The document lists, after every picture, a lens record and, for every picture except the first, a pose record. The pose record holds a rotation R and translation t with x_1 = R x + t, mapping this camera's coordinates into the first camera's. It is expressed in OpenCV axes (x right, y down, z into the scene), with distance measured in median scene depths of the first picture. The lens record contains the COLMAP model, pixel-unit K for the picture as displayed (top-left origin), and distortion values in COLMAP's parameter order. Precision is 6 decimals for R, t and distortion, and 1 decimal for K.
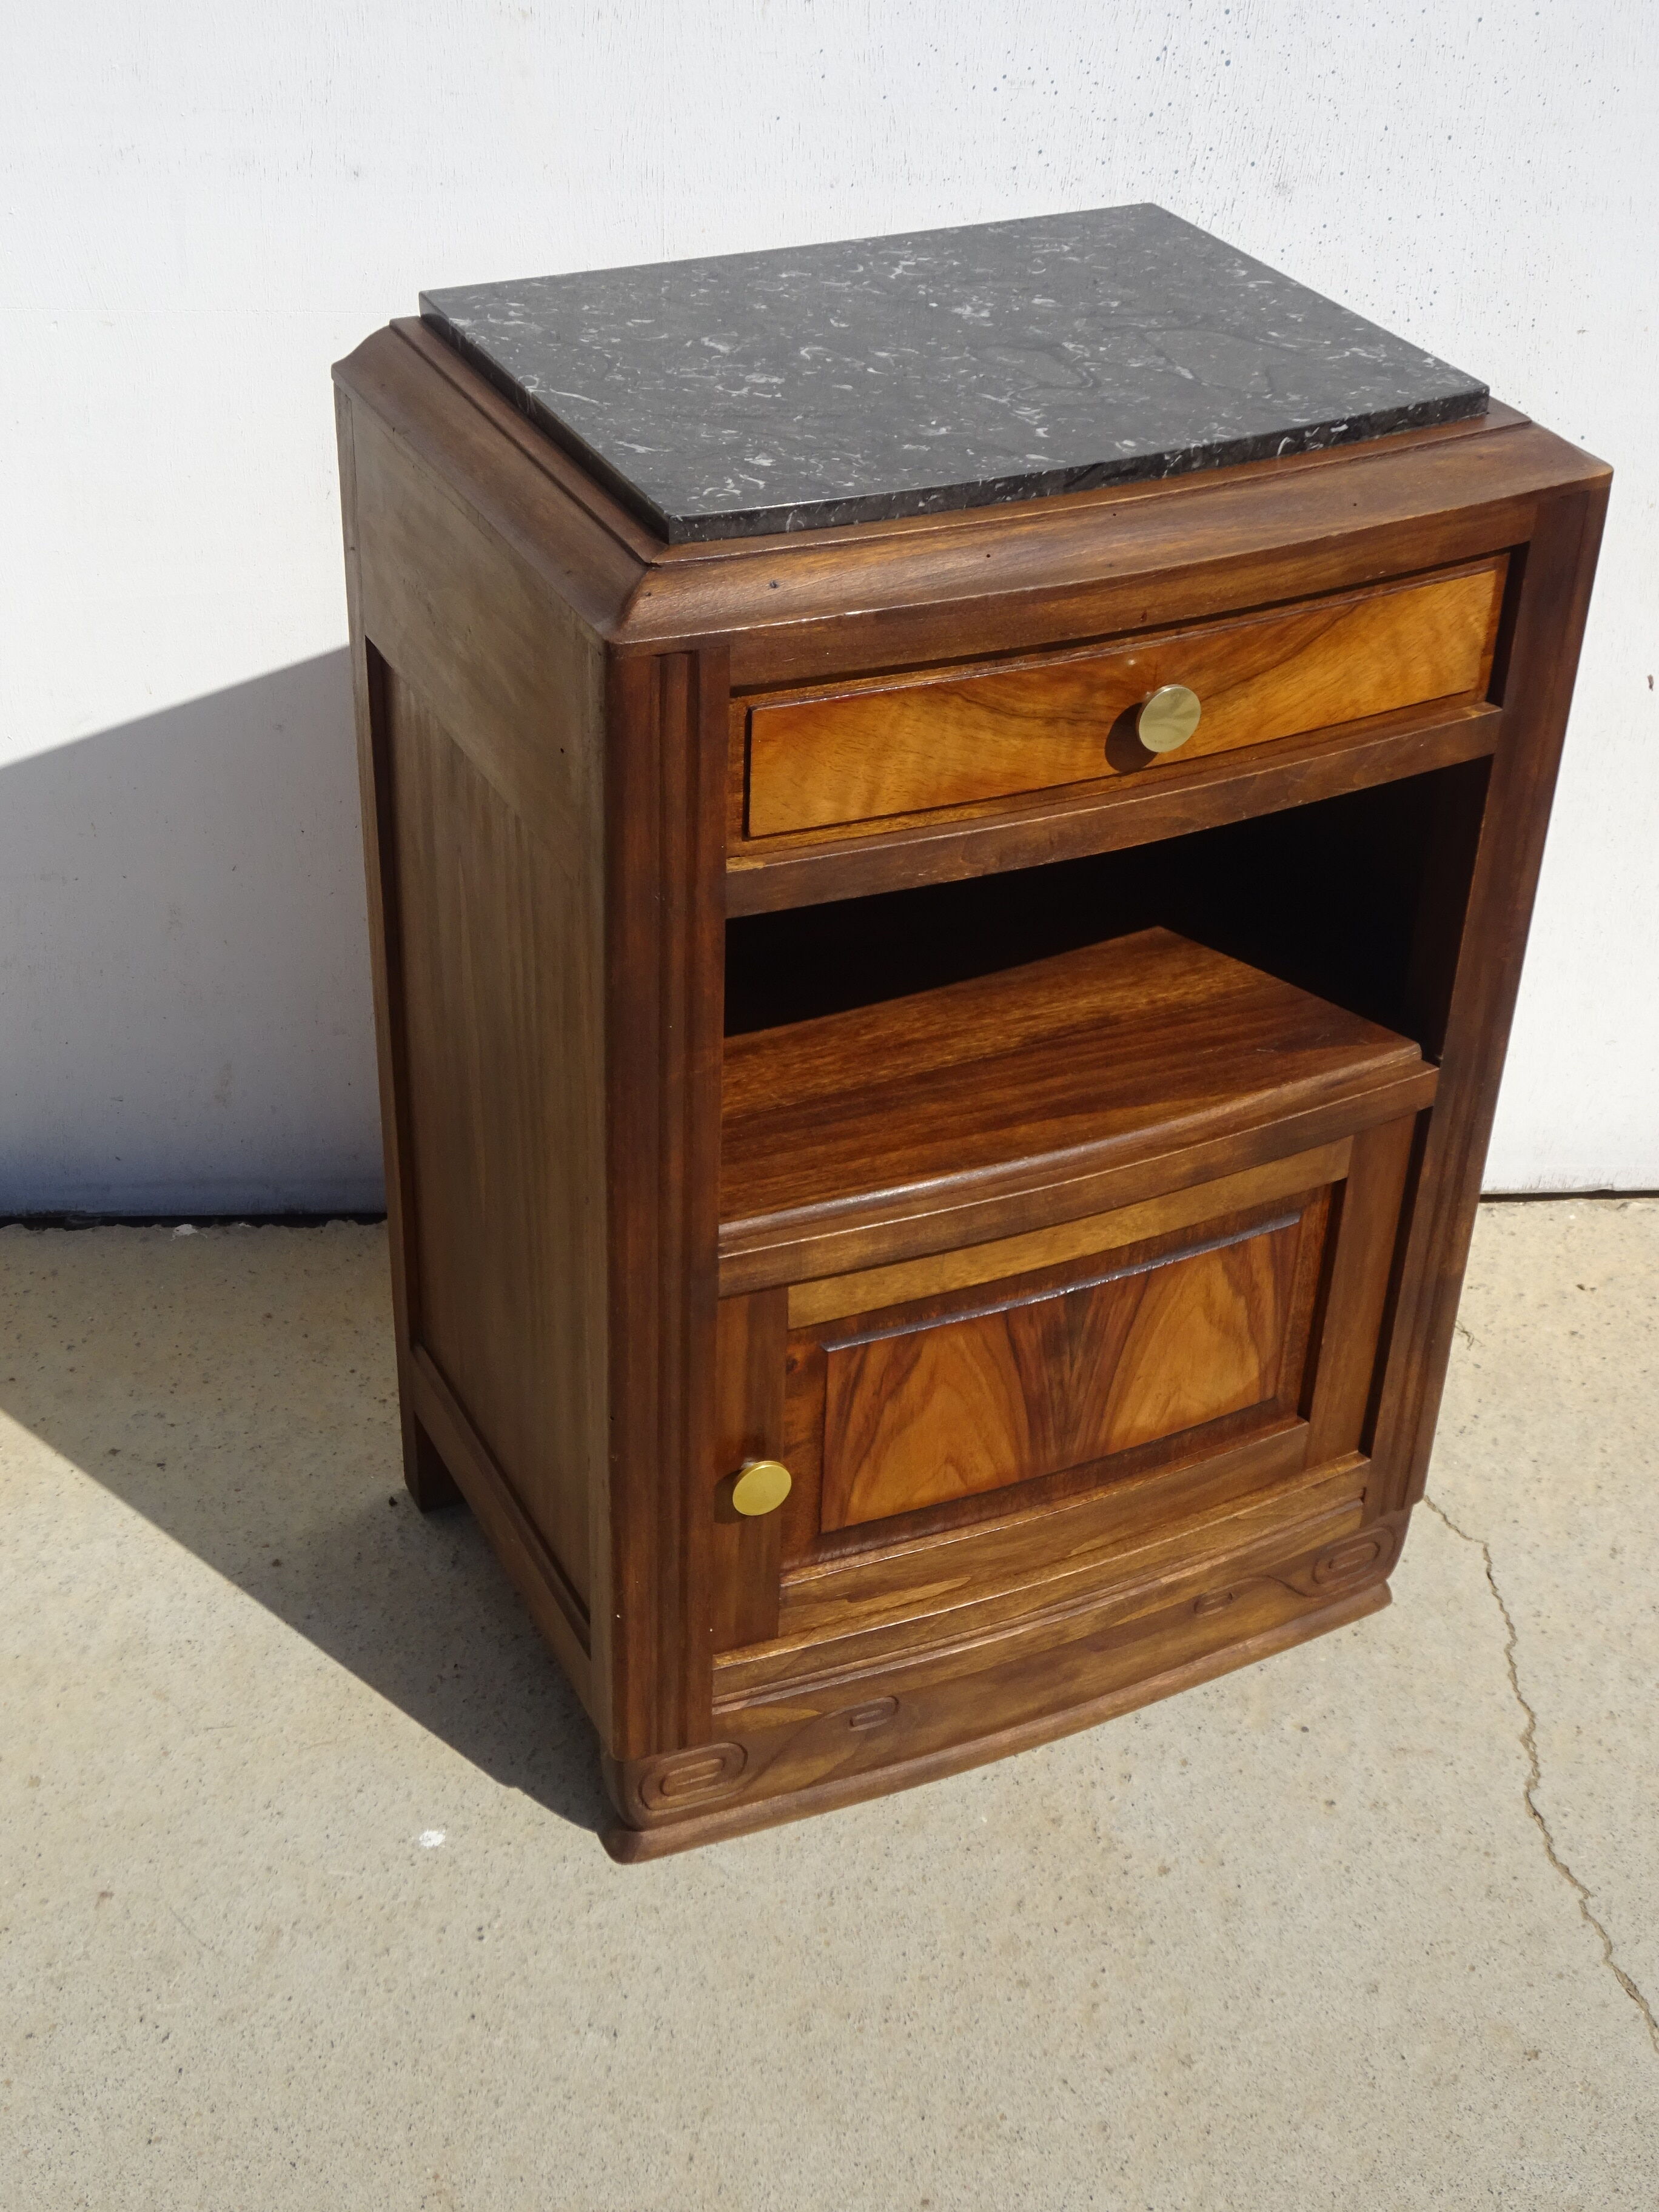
lens RADIAL K [[2955.4, 0, 838.1], [0, 2955.4, 1107.8], [0, 0, 1]] dist [0.010664, 0.000000]
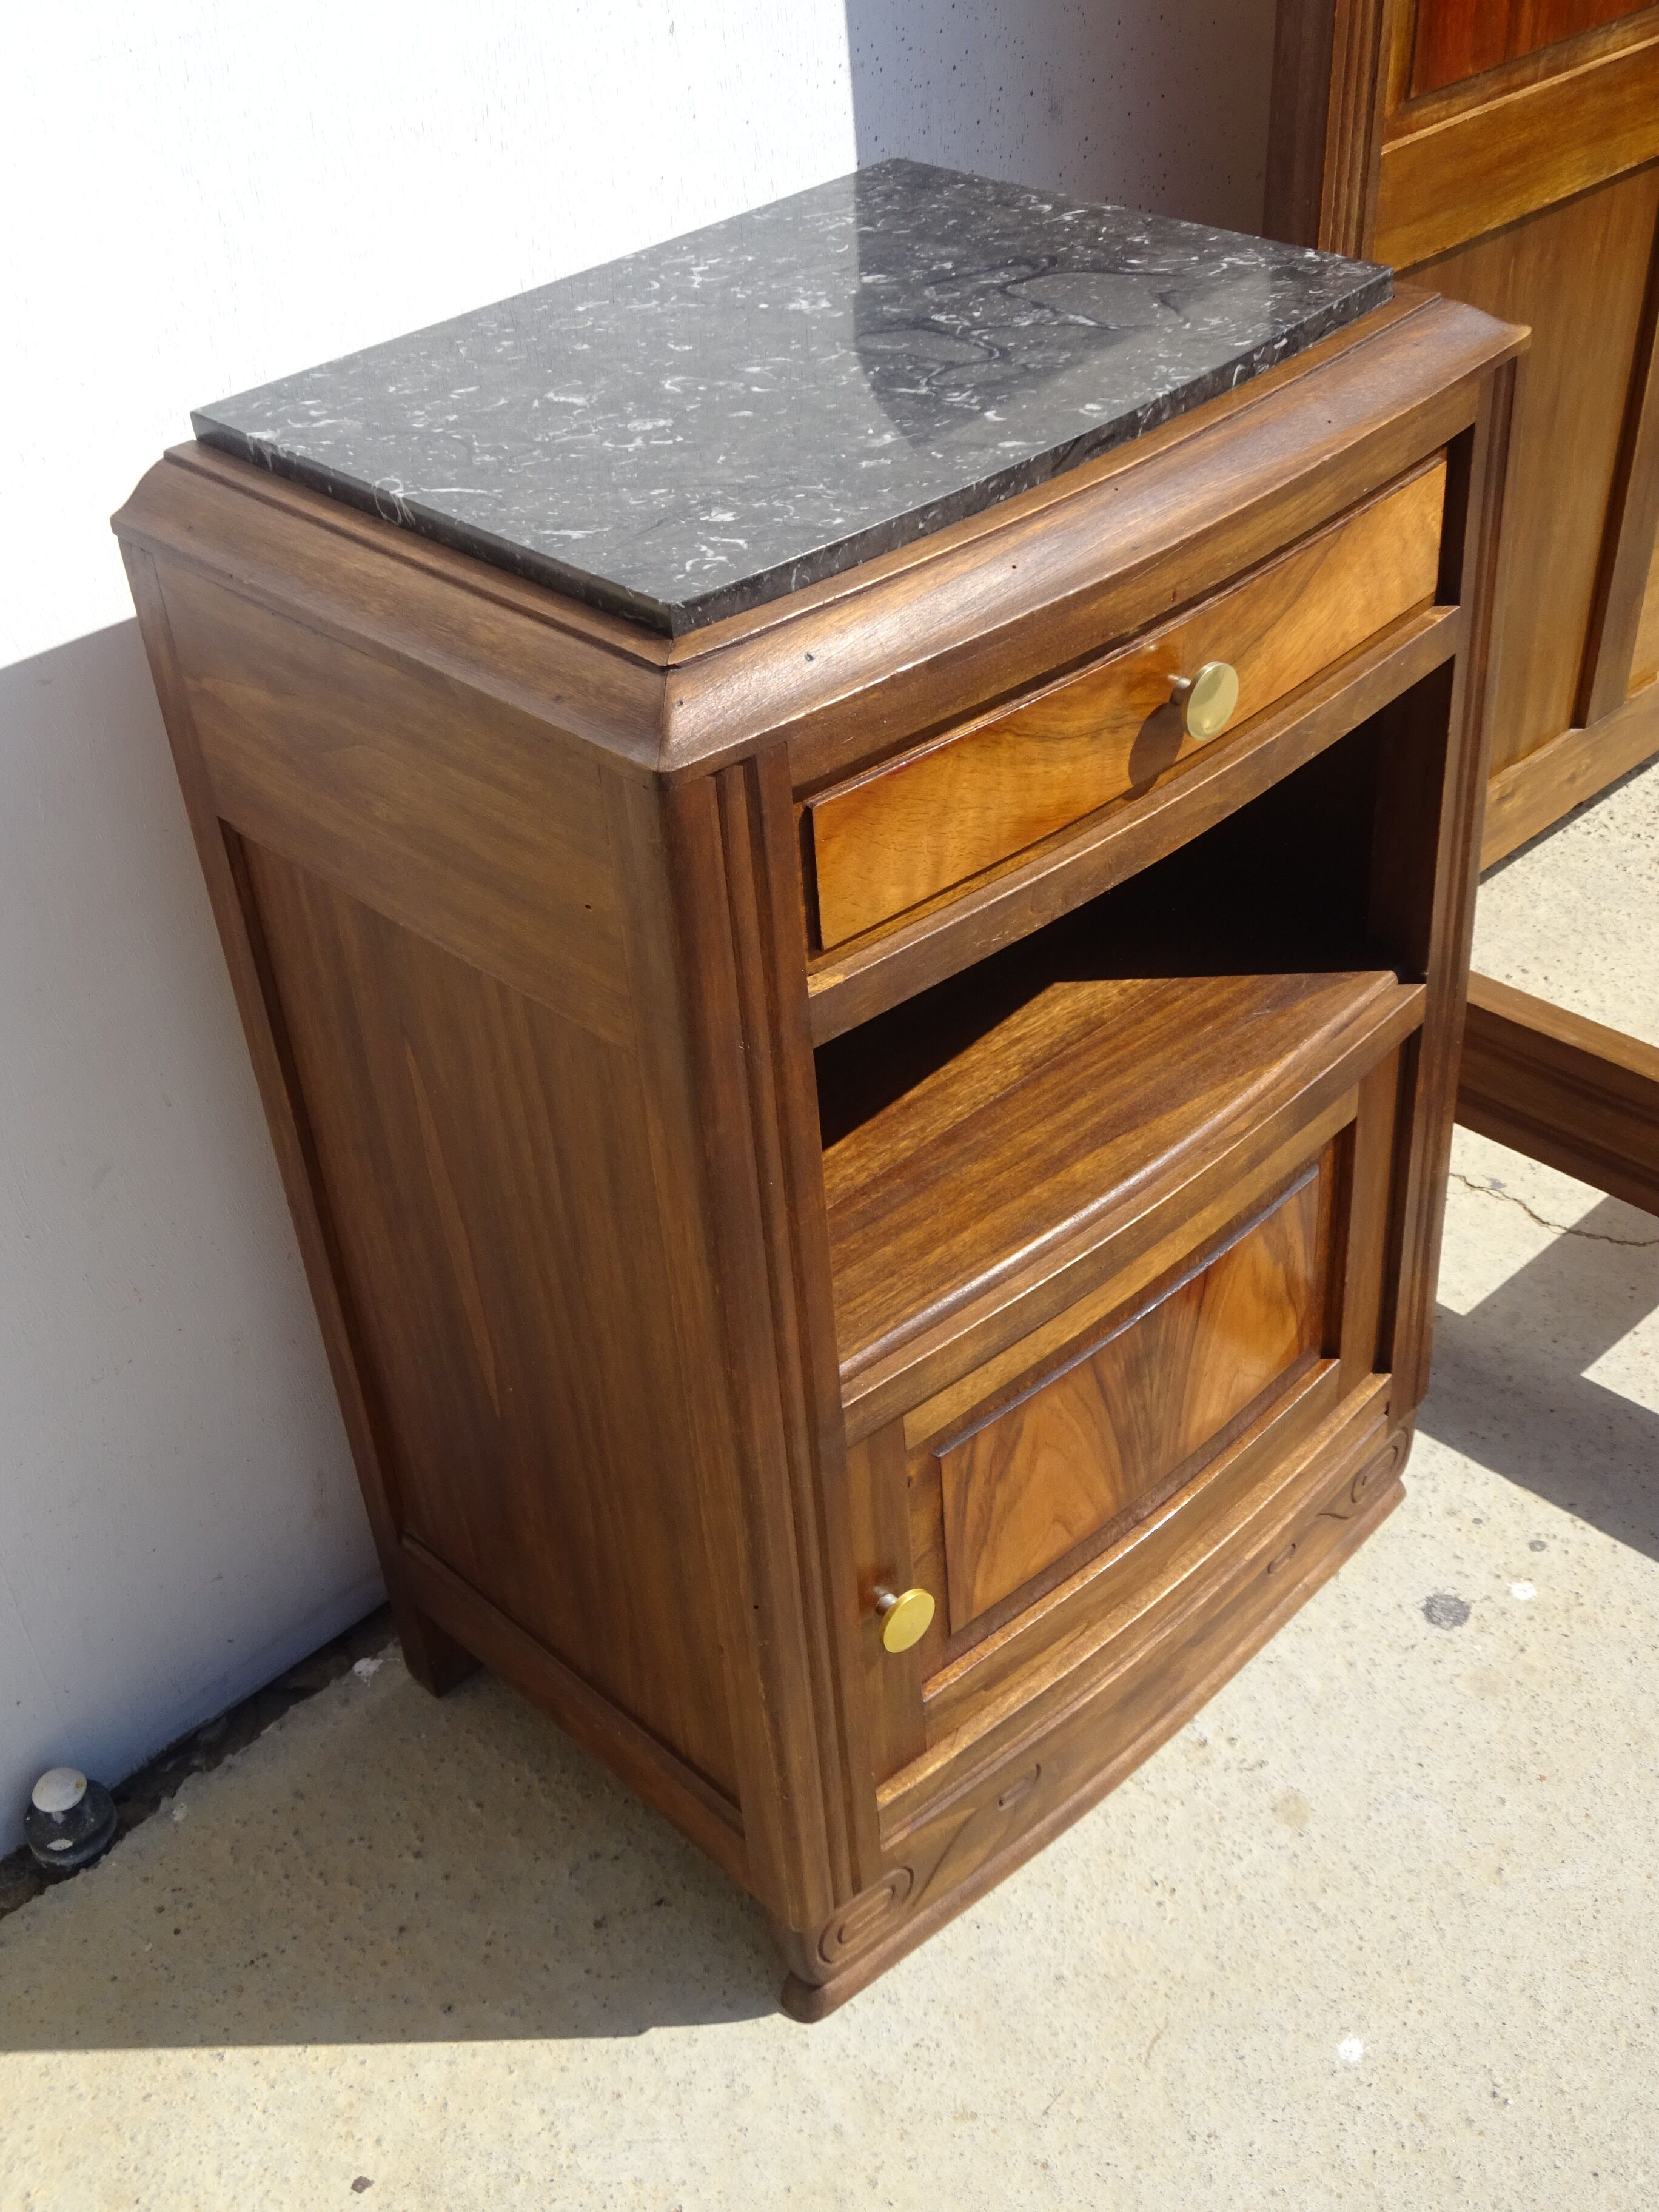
lens RADIAL K [[2474.0, 0, 823.8], [0, 2474.0, 1105.0], [0, 0, 1]] dist [0.011789, 0.000000]
pose [[0.947450, -0.261049, 0.184908, -0.155243], [0.252673, 0.965165, 0.067923, -0.086547], [-0.196198, -0.017632, 0.980406, 0.264236]]
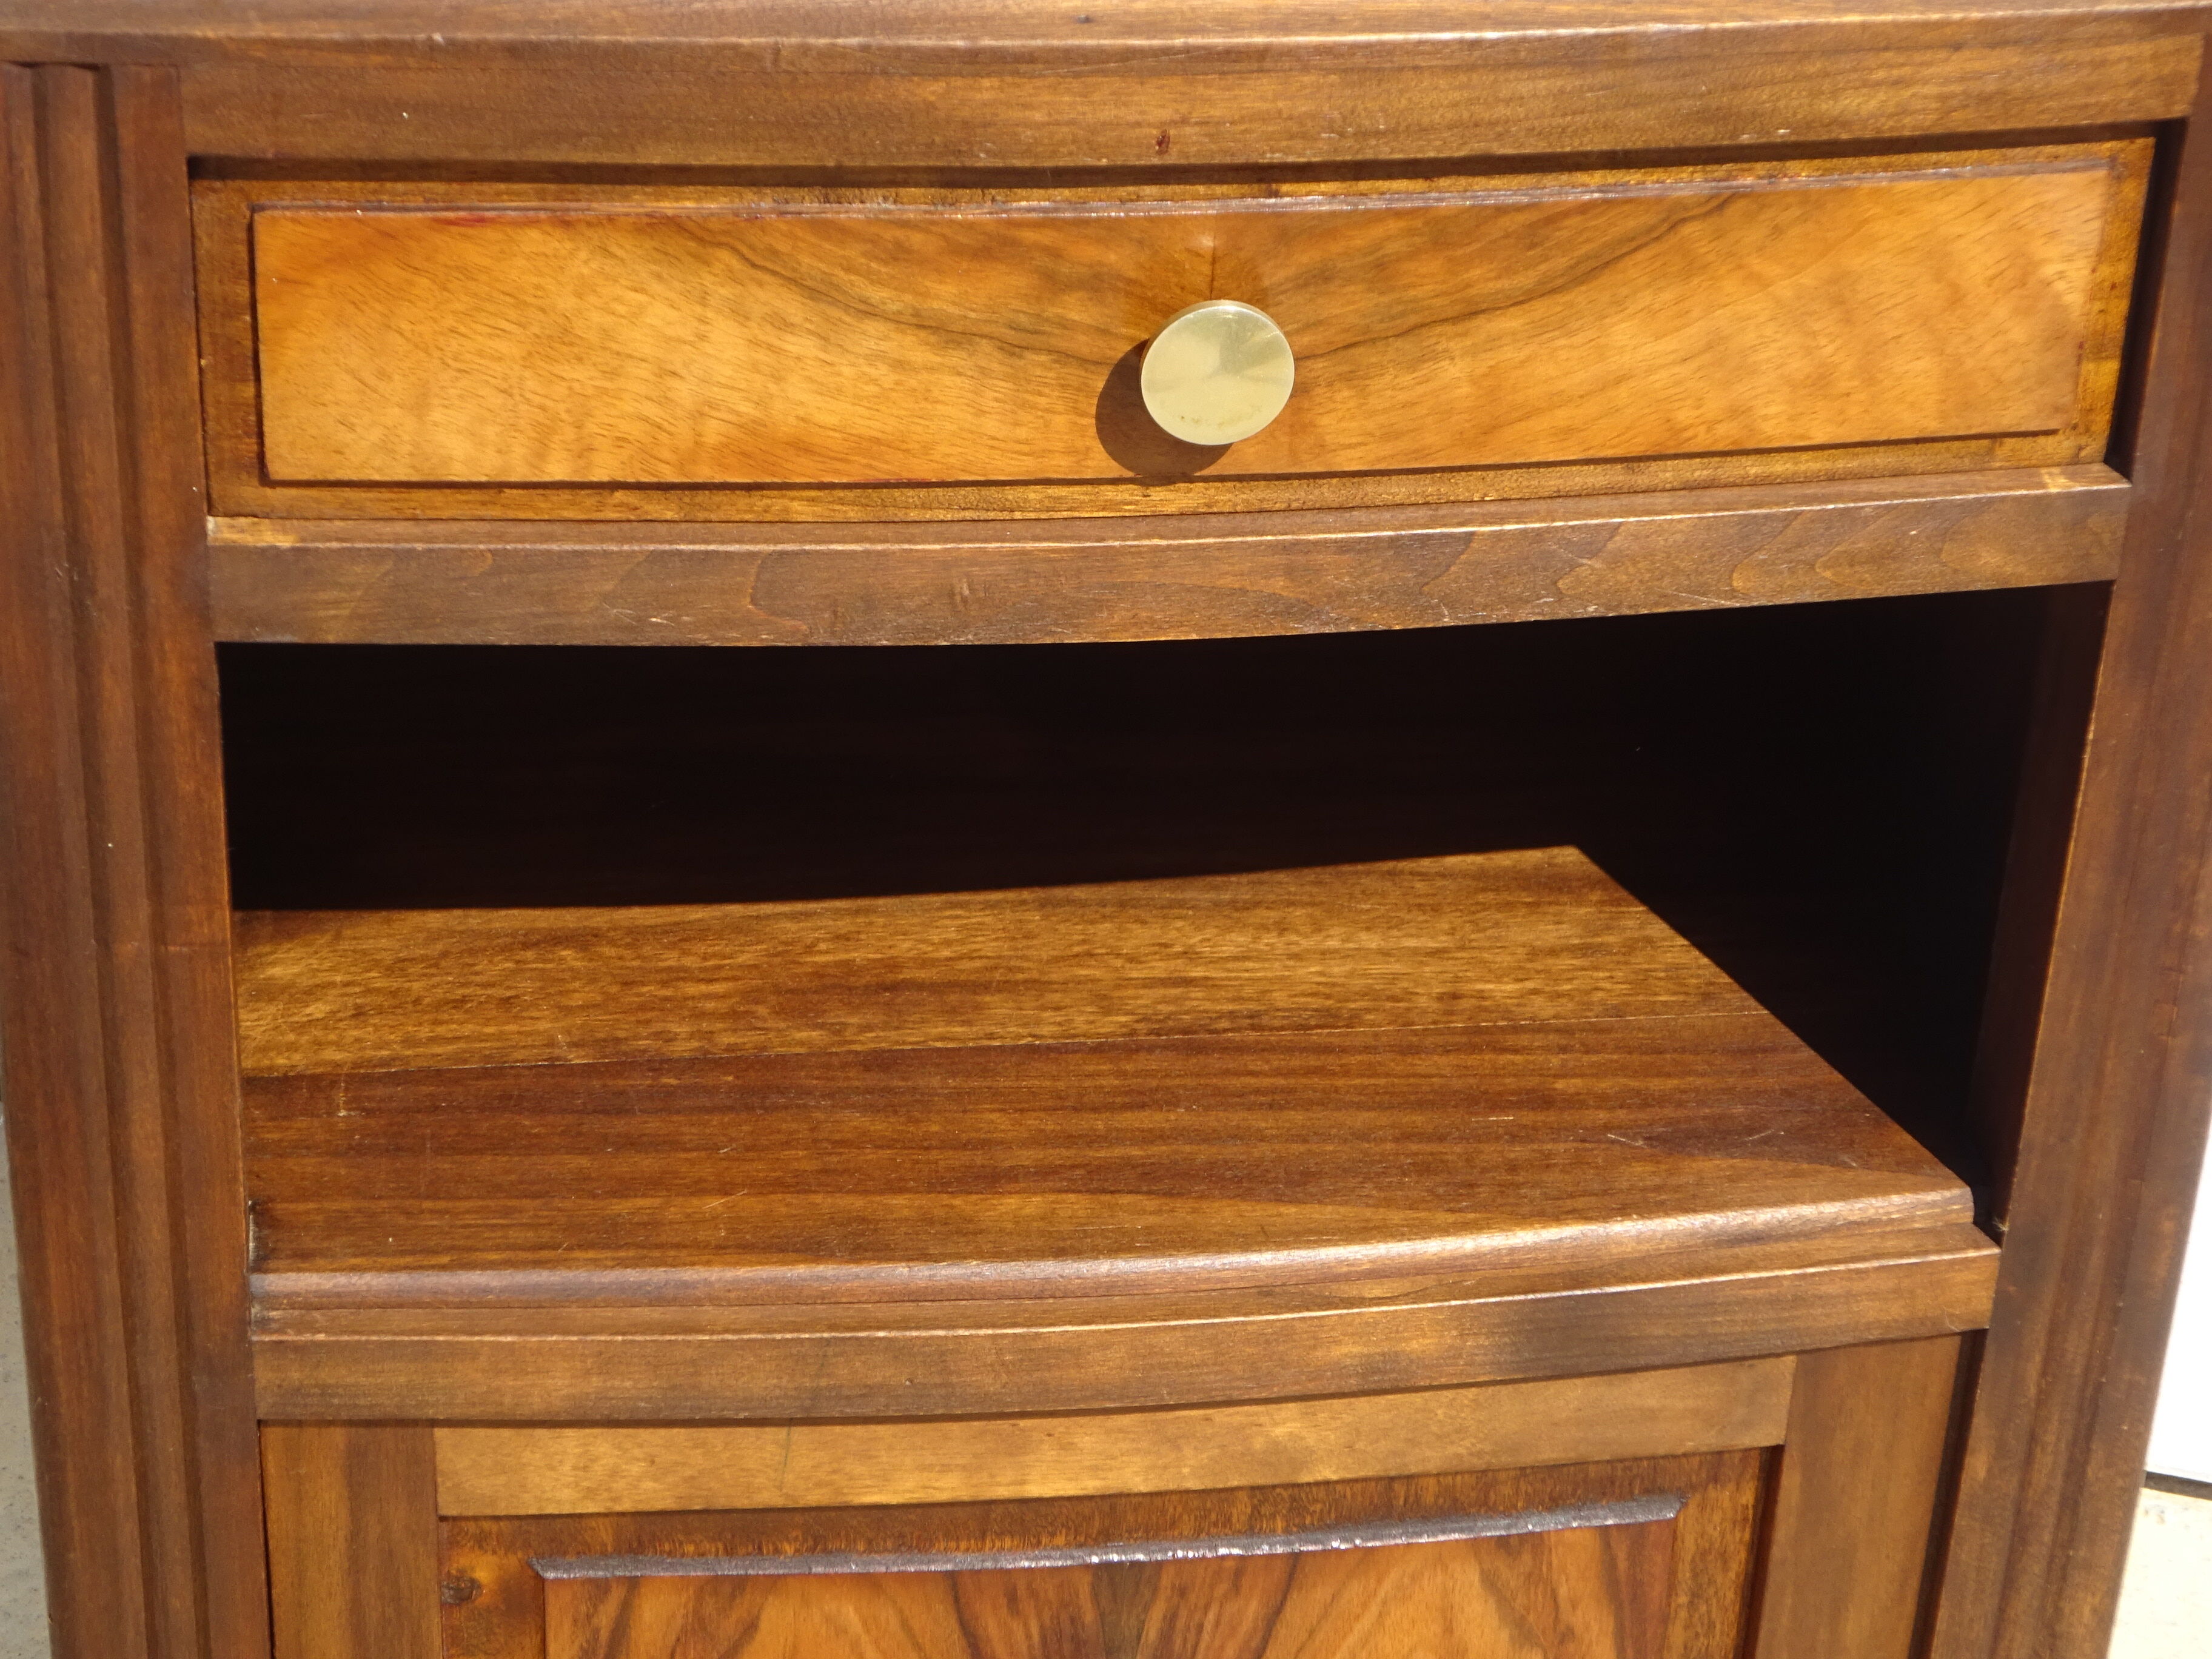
lens RADIAL K [[5082.5, 0, 1107.6], [0, 5082.5, 844.8], [0, 0, 1]] dist [-0.000015, 0.000000]
pose [[0.949830, 0.172141, -0.261134, 0.288729], [-0.182516, 0.983076, -0.015820, -0.040357], [0.253991, 0.062688, 0.965173, 0.218131]]
